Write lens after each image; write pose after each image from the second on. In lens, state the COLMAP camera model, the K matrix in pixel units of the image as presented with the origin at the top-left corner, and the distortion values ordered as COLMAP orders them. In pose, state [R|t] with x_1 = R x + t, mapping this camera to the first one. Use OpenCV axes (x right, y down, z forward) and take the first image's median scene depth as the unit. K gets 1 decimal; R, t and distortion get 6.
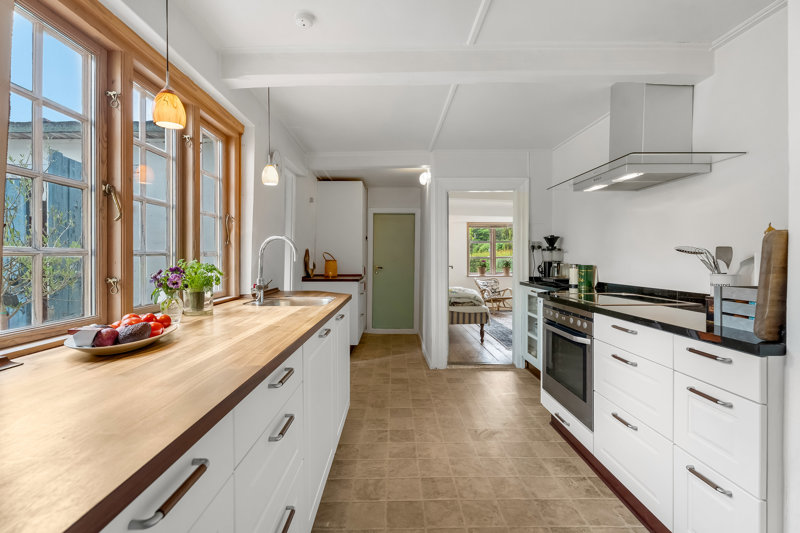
lens RADIAL K [[361.8, 0, 395.8], [0, 361.8, 259.5], [0, 0, 1]] dist [0.000051, 0.001009]
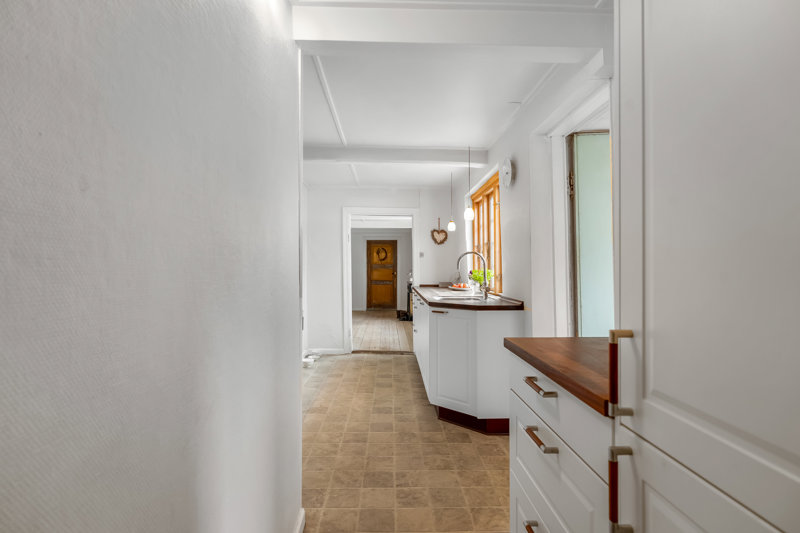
lens RADIAL K [[401.6, 0, 404.0], [0, 401.6, 269.6], [0, 0, 1]] dist [-0.002265, -0.000011]
pose [[-0.999574, -0.001280, -0.029145, -0.018333], [-0.001547, 0.999957, 0.009159, -0.011705], [0.029133, 0.009200, -0.999533, 2.720931]]
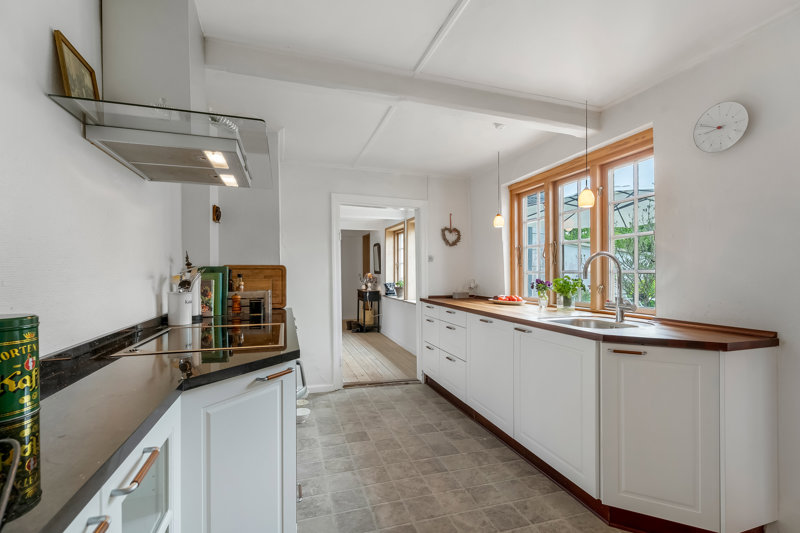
lens RADIAL K [[361.8, 0, 403.6], [0, 361.8, 274.7], [0, 0, 1]] dist [0.000051, 0.001009]
pose [[-0.953249, 0.001352, -0.302183, 0.501706], [-0.001689, 0.999951, 0.009801, -0.018613], [0.302182, 0.009853, -0.953199, 1.874075]]
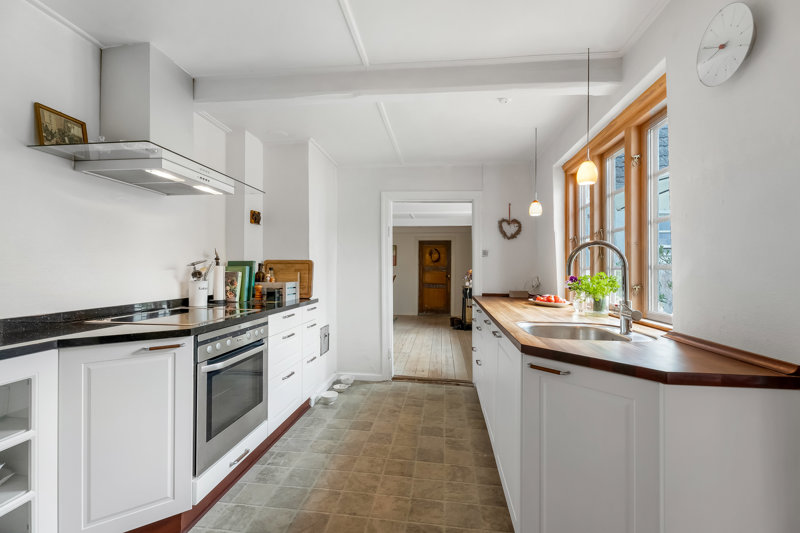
lens RADIAL K [[361.8, 0, 399.1], [0, 361.8, 268.7], [0, 0, 1]] dist [0.000051, 0.001009]
pose [[-0.991674, -0.008209, 0.128515, -0.021514], [-0.007864, 0.999964, 0.003189, -0.011753], [-0.128536, 0.002152, -0.991702, 1.902891]]
